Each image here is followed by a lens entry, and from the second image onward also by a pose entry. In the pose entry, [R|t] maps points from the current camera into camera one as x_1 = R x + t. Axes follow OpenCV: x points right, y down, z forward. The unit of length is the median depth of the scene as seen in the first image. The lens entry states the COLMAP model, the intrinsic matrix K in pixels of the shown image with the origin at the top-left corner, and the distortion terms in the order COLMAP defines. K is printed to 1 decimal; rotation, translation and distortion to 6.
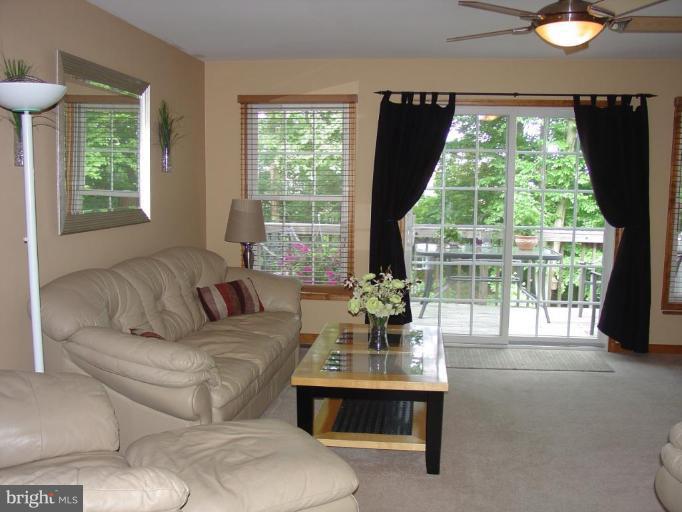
lens RADIAL K [[673.7, 0, 342.6], [0, 673.7, 260.5], [0, 0, 1]] dist [-0.177443, 0.203804]
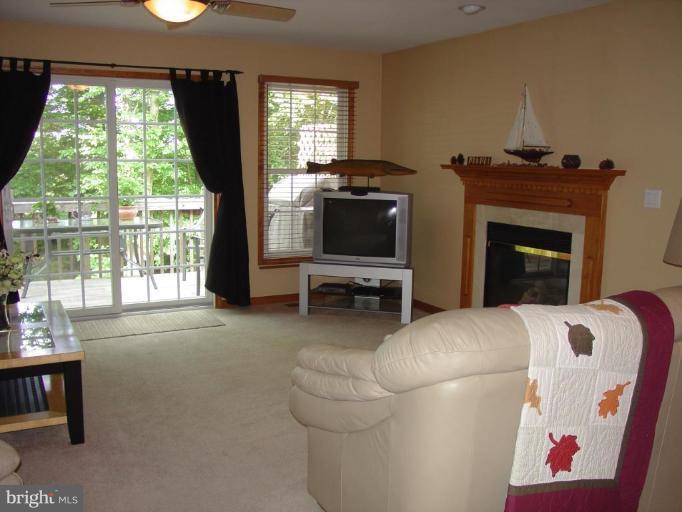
lens RADIAL K [[673.7, 0, 342.6], [0, 673.7, 260.5], [0, 0, 1]] dist [-0.177443, 0.203804]
pose [[0.818935, -0.085593, 0.567468, -0.044029], [0.061974, 0.996223, 0.060826, 0.005952], [-0.570531, -0.014644, 0.821146, -0.023908]]
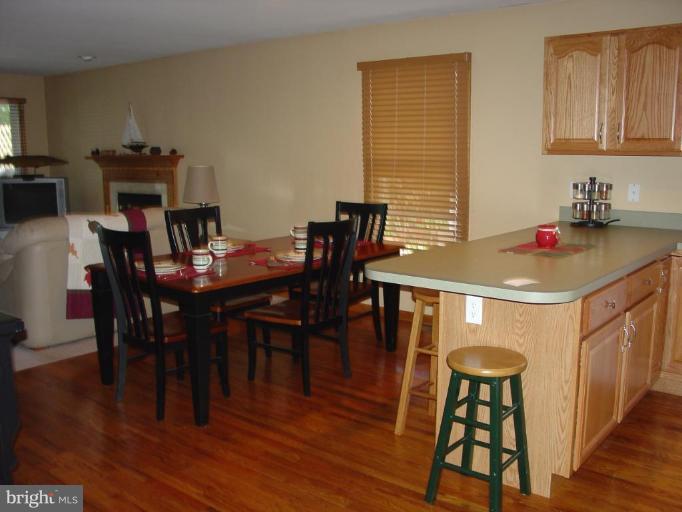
lens RADIAL K [[673.7, 0, 342.6], [0, 673.7, 260.5], [0, 0, 1]] dist [-0.177443, 0.203804]
pose [[0.527051, -0.153847, 0.835792, -0.303537], [0.112523, 0.987451, 0.110806, 0.065827], [-0.842351, 0.035645, 0.537749, -0.560472]]
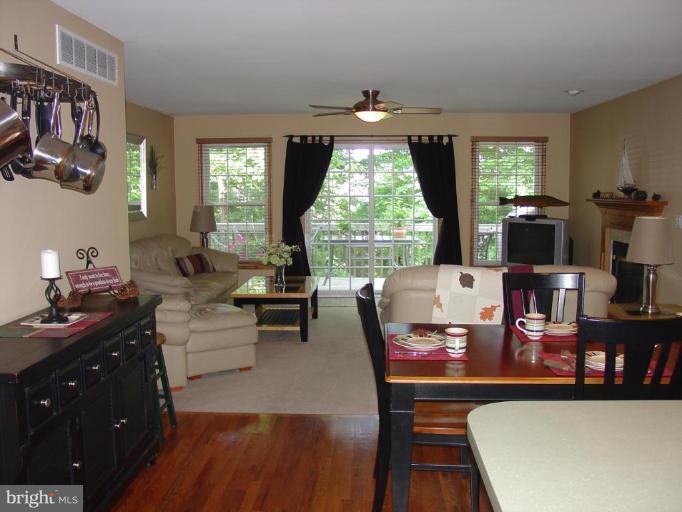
lens RADIAL K [[673.7, 0, 342.6], [0, 673.7, 260.5], [0, 0, 1]] dist [-0.177443, 0.203804]
pose [[0.996722, -0.022682, 0.077657, 0.060836], [0.023407, 0.999690, -0.008434, 0.061139], [-0.077442, 0.010224, 0.996944, -0.605898]]
